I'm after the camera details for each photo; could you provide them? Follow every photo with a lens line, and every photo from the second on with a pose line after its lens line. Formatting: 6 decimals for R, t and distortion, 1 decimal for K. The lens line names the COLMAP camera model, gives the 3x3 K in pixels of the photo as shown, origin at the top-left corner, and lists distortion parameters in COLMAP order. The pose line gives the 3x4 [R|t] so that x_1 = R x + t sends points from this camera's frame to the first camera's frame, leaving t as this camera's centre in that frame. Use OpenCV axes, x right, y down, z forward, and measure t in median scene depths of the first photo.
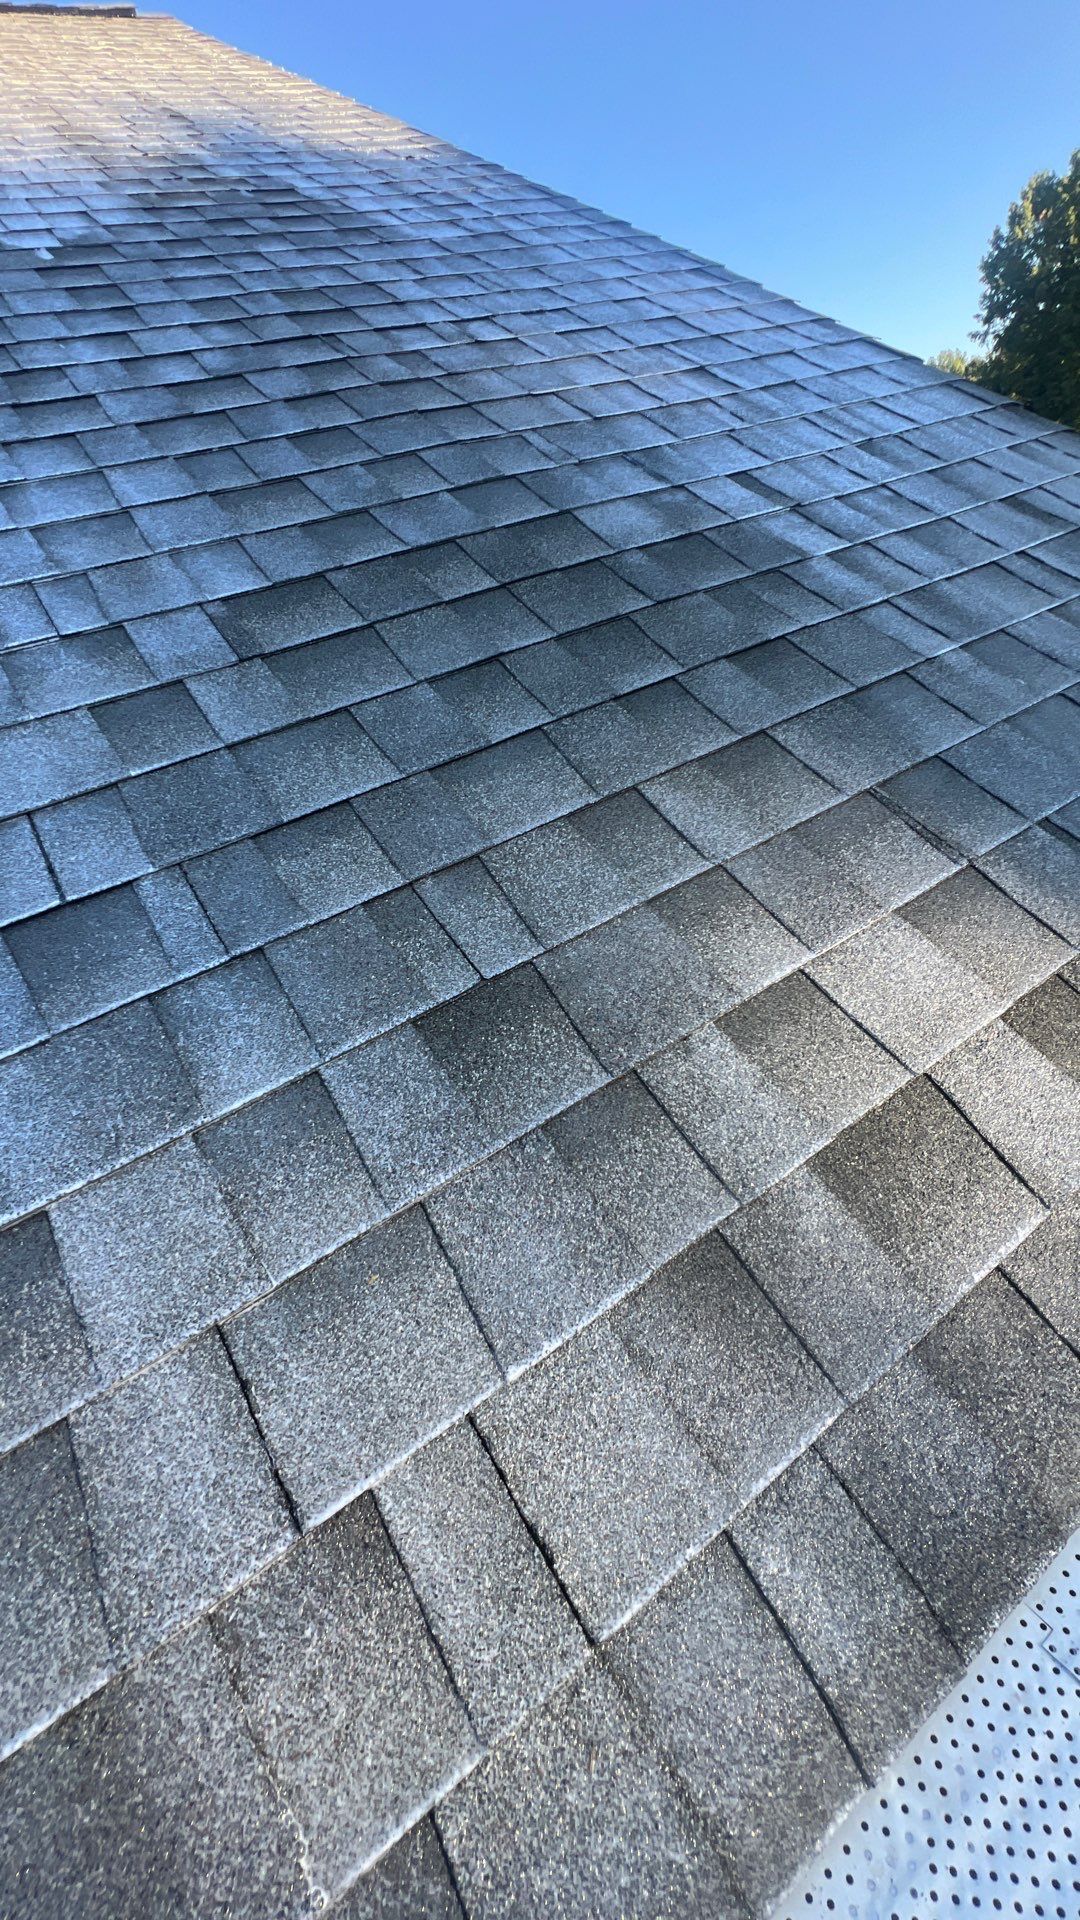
lens RADIAL K [[758.1, 0, 548.2], [0, 758.1, 958.7], [0, 0, 1]] dist [-0.000129, -0.000366]
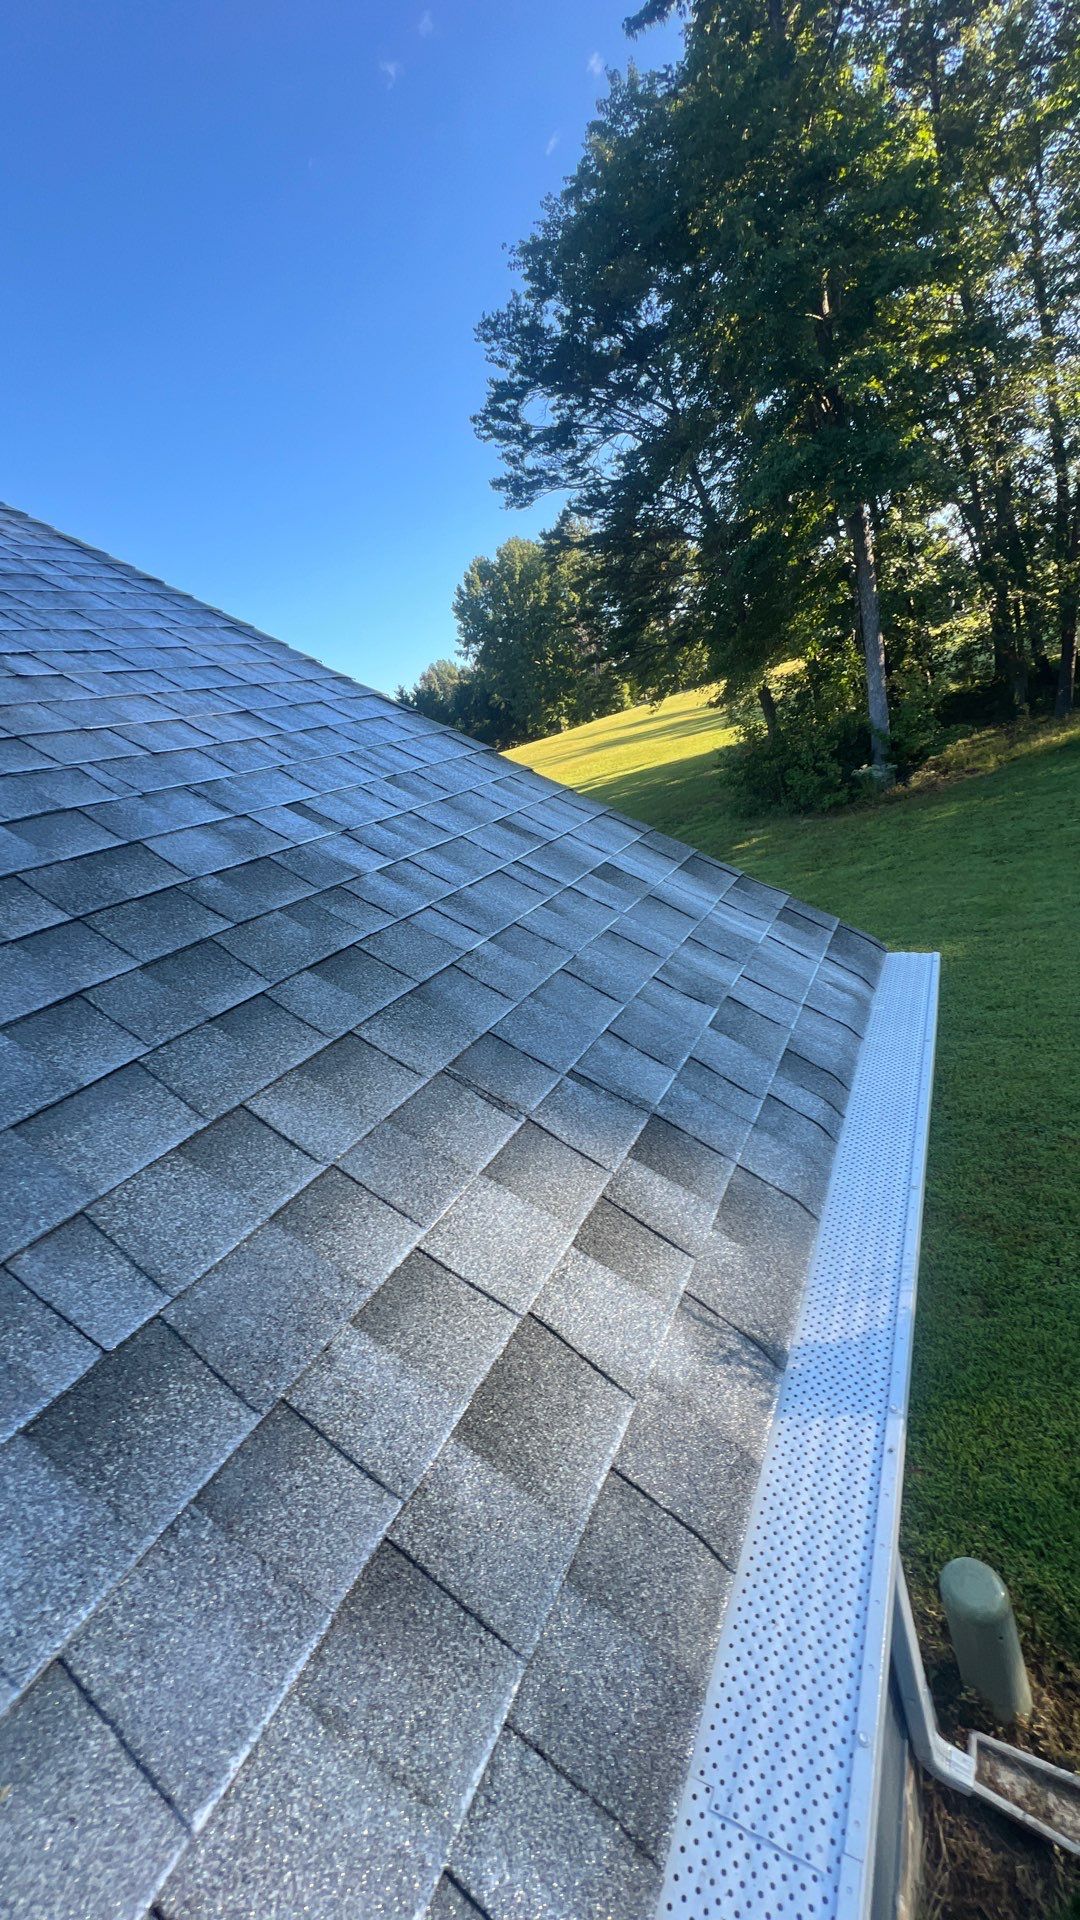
lens RADIAL K [[758.1, 0, 535.5], [0, 758.1, 956.9], [0, 0, 1]] dist [-0.000129, -0.000366]
pose [[0.871286, -0.091561, 0.482160, -0.025379], [0.225887, 0.947011, -0.228355, -0.094935], [-0.435702, 0.307876, 0.845799, -0.184458]]
